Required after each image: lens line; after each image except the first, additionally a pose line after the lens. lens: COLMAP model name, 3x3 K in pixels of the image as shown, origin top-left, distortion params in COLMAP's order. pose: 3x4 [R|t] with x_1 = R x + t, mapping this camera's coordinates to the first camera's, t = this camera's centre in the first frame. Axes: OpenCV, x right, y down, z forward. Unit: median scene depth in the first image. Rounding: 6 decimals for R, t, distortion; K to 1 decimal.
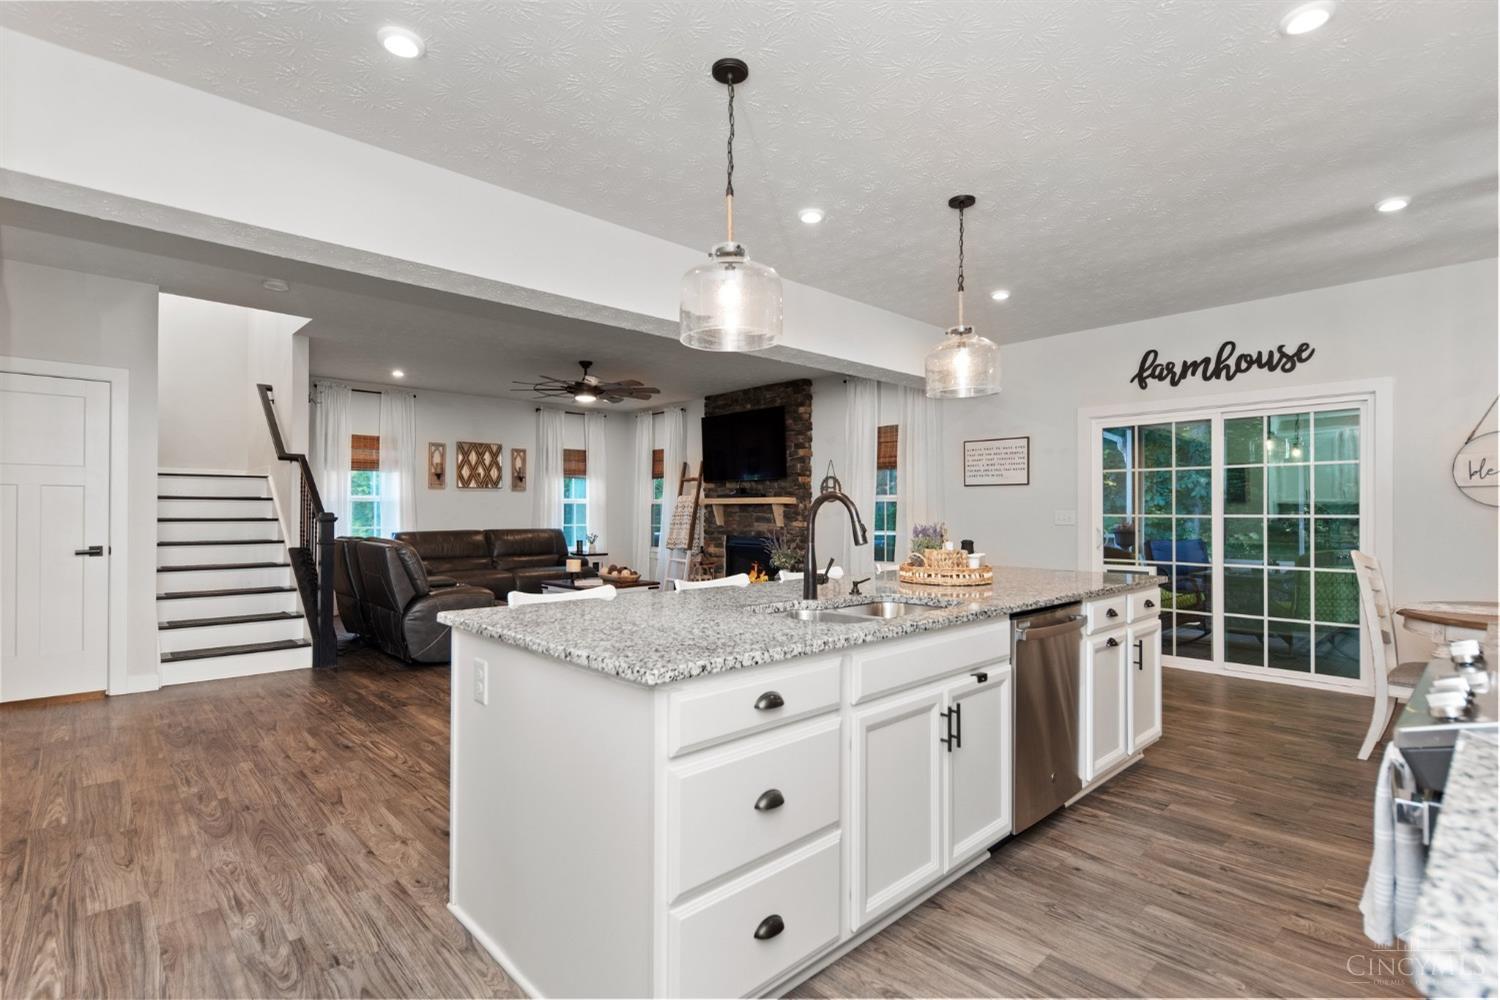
lens RADIAL K [[709.7, 0, 750.0], [0, 709.7, 502.4], [0, 0, 1]] dist [0.001792, 0.000334]
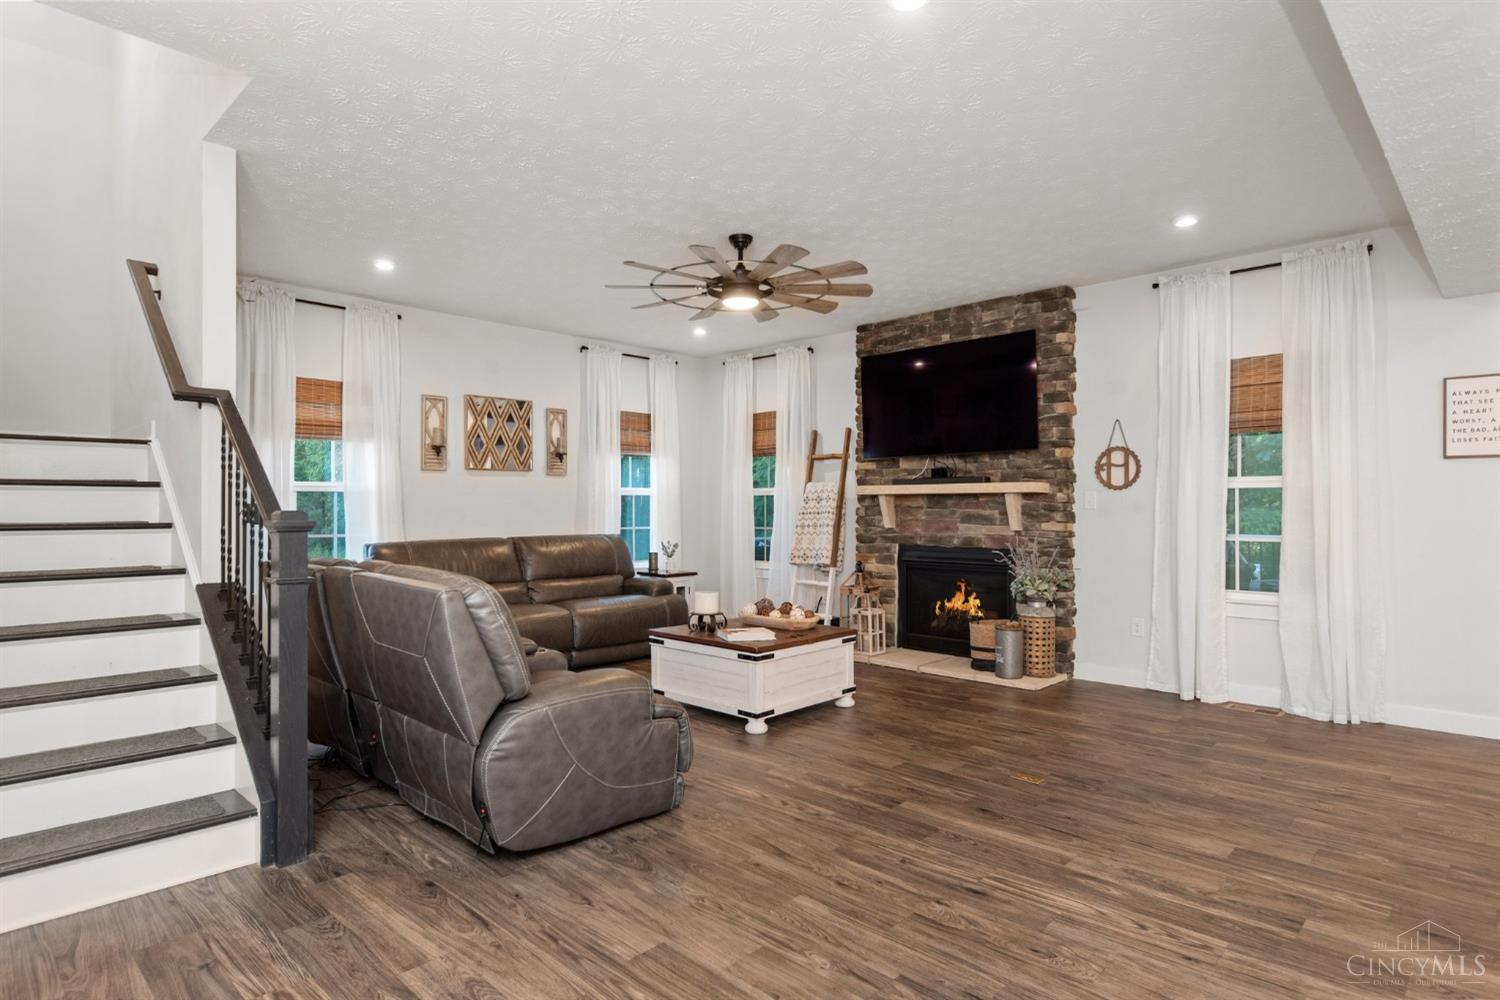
lens RADIAL K [[804.1, 0, 750.0], [0, 804.1, 500.0], [0, 0, 1]] dist [0.000922, -0.000628]
pose [[0.998818, -0.003470, 0.048477, -0.202361], [0.003300, 0.999988, 0.003568, 0.004235], [-0.048488, -0.003404, 0.998818, 0.294181]]
